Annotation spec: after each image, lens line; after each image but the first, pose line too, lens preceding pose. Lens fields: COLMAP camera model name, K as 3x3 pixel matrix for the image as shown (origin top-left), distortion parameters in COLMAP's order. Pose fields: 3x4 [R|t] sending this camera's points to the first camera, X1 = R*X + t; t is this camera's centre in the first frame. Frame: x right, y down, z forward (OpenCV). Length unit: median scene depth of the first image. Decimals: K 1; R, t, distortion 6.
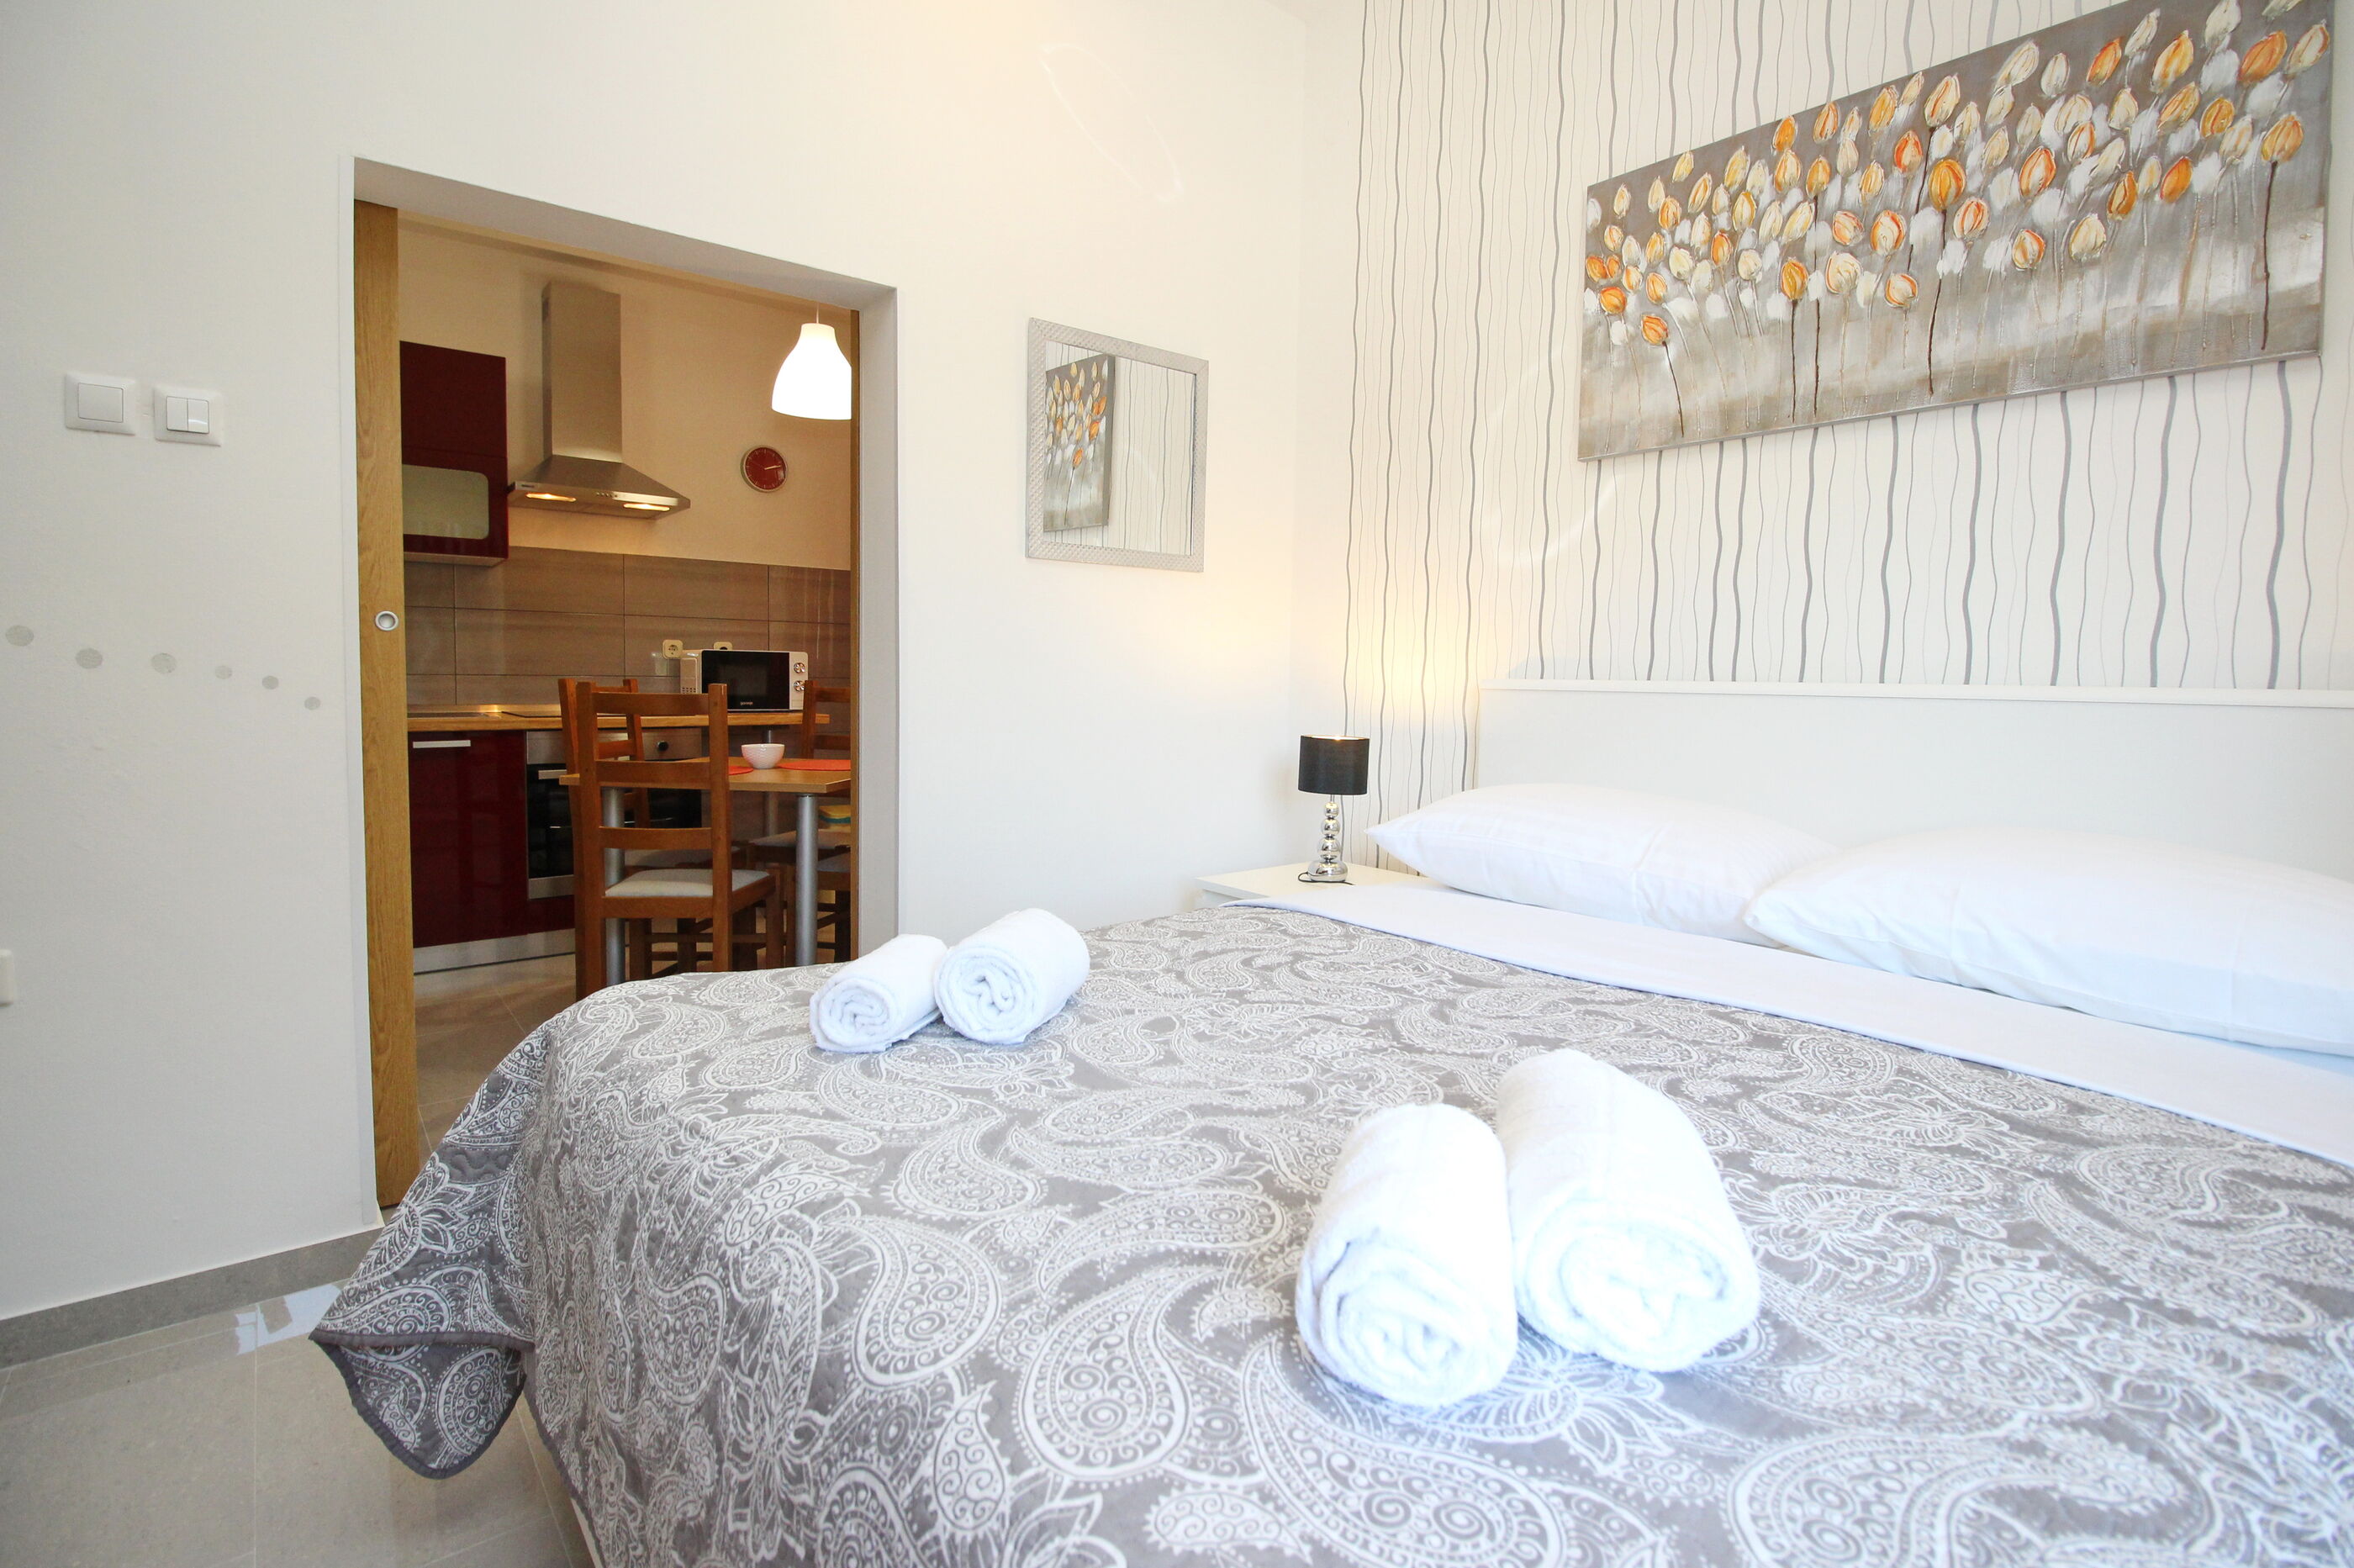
lens RADIAL K [[1191.6, 0, 1177.0], [0, 1191.6, 784.0], [0, 0, 1]] dist [0.001756, -0.013767]
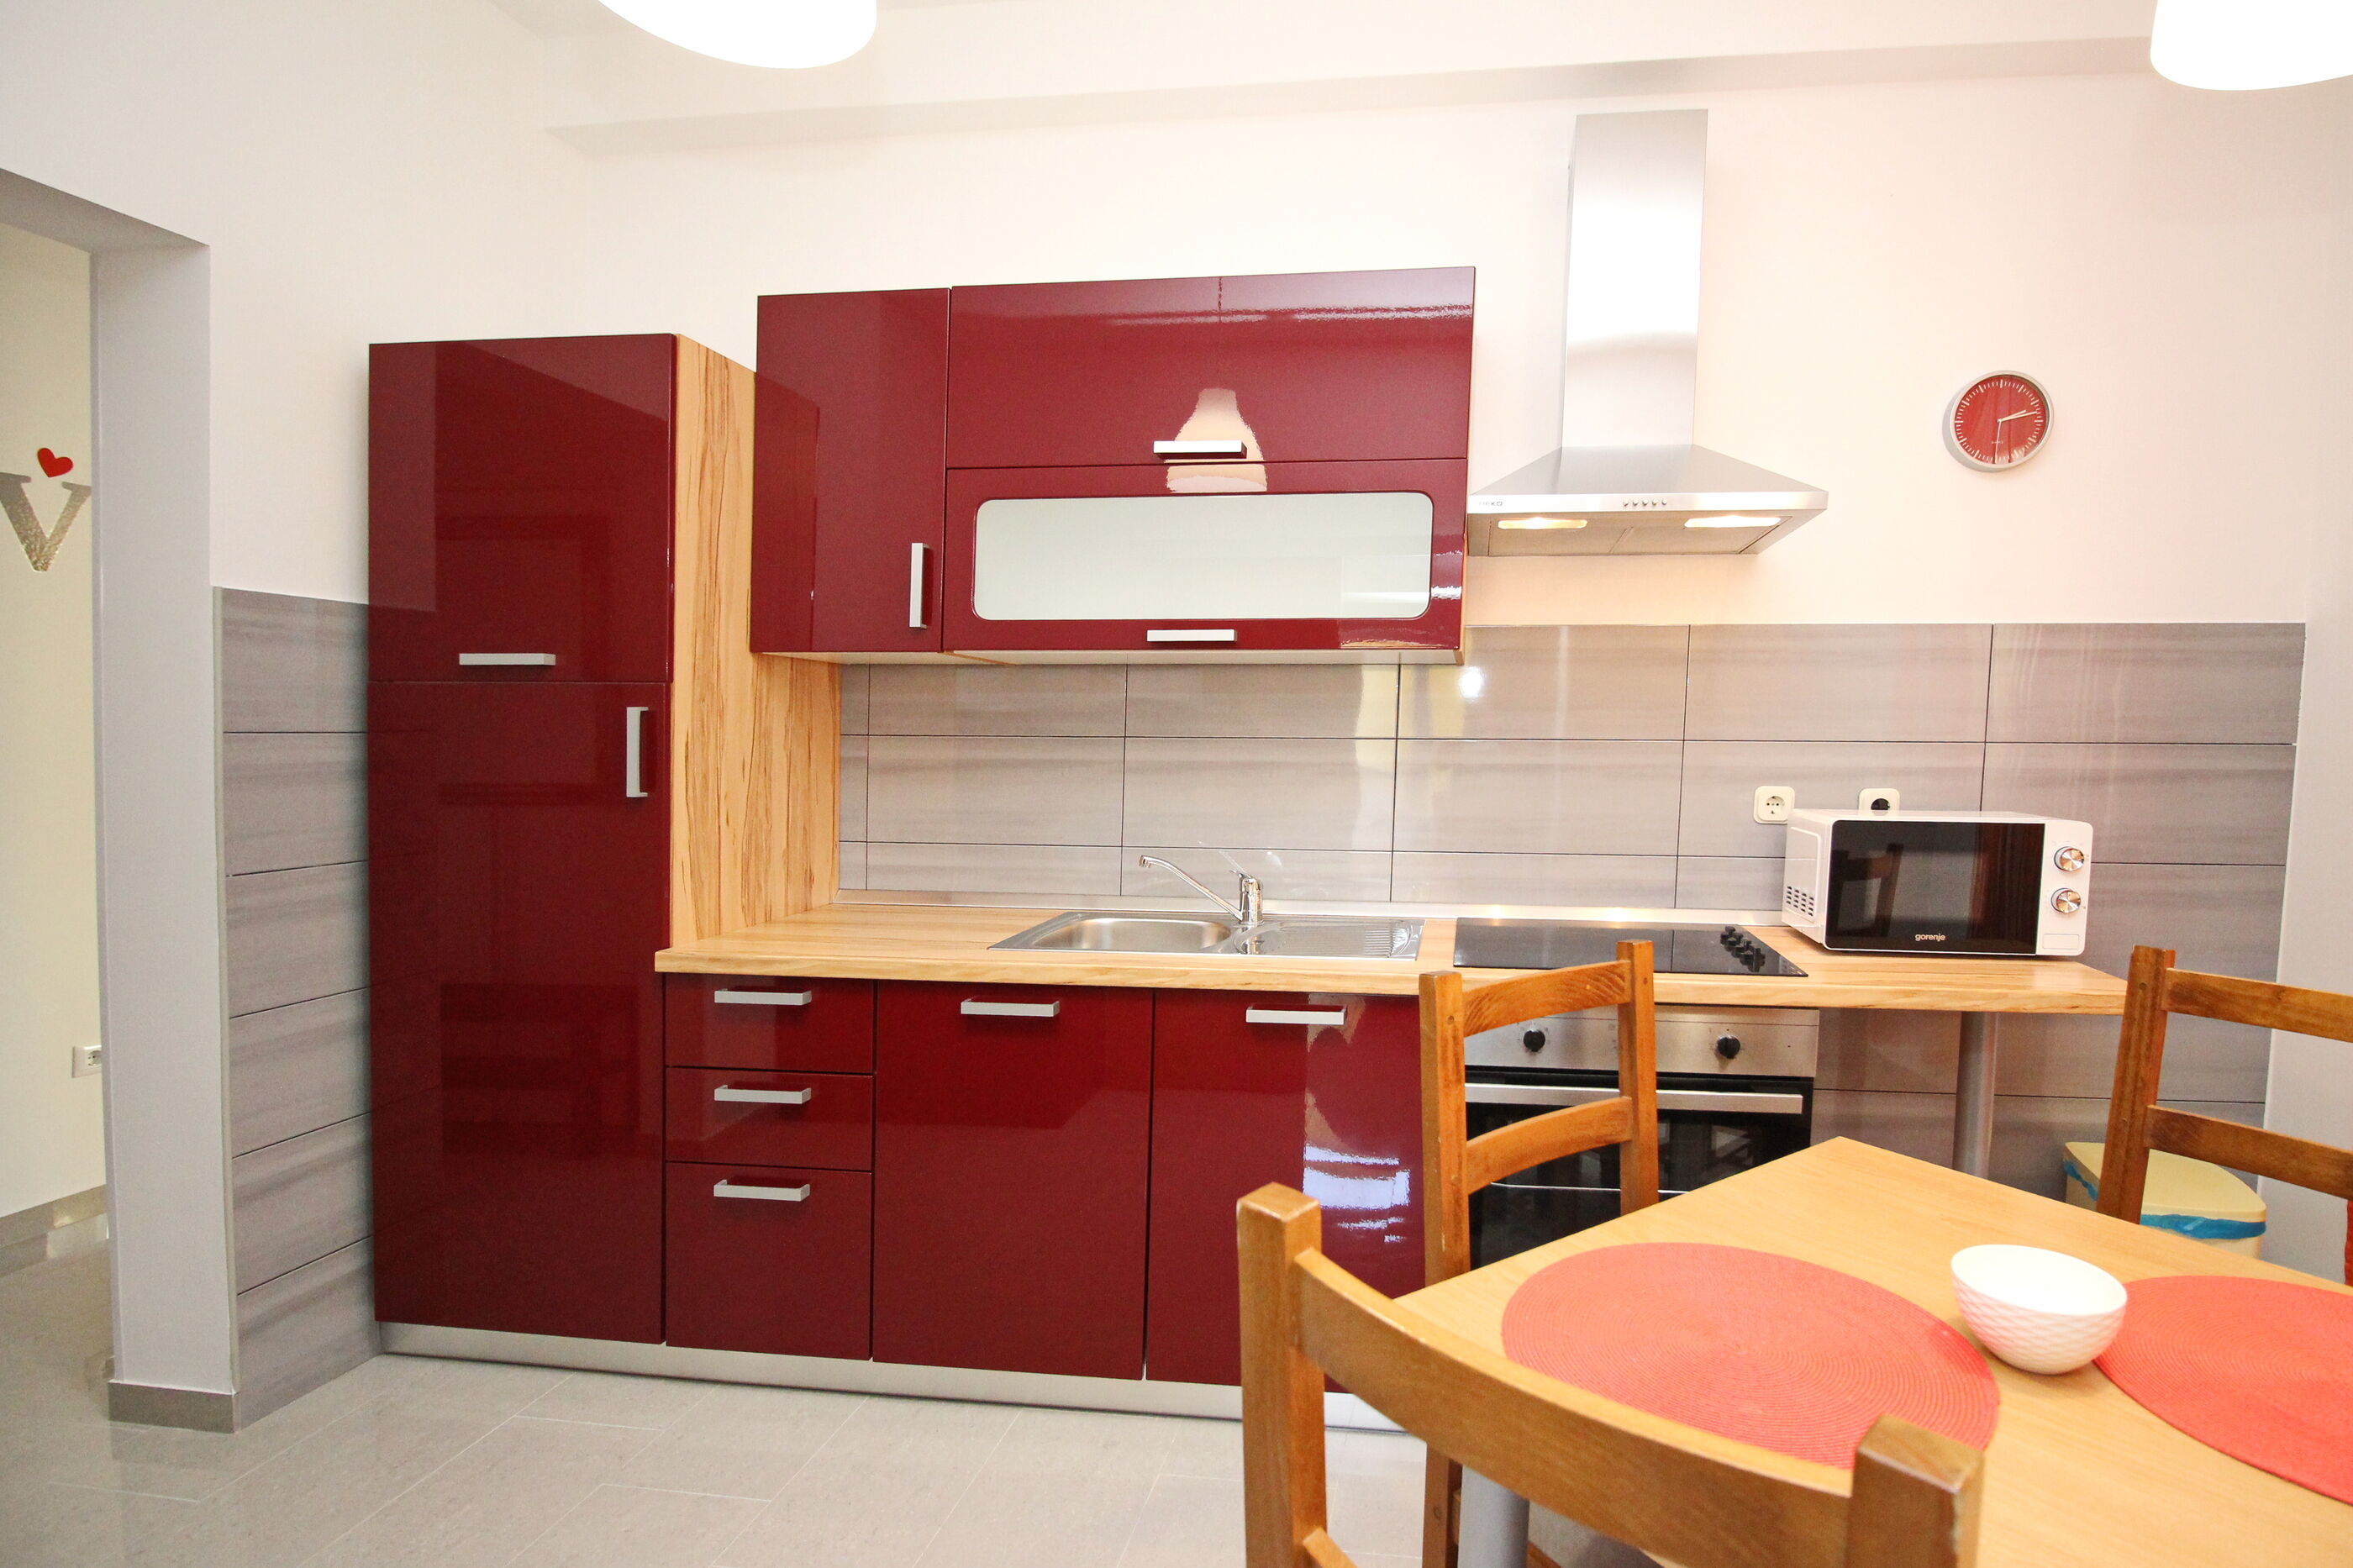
lens RADIAL K [[1191.1, 0, 1176.5], [0, 1191.1, 784.0], [0, 0, 1]] dist [0.001756, -0.013767]
pose [[0.625205, 0.014882, -0.780319, -0.405760], [-0.075476, 0.996285, -0.041471, -0.178459], [0.776803, 0.084823, 0.624005, 1.057030]]
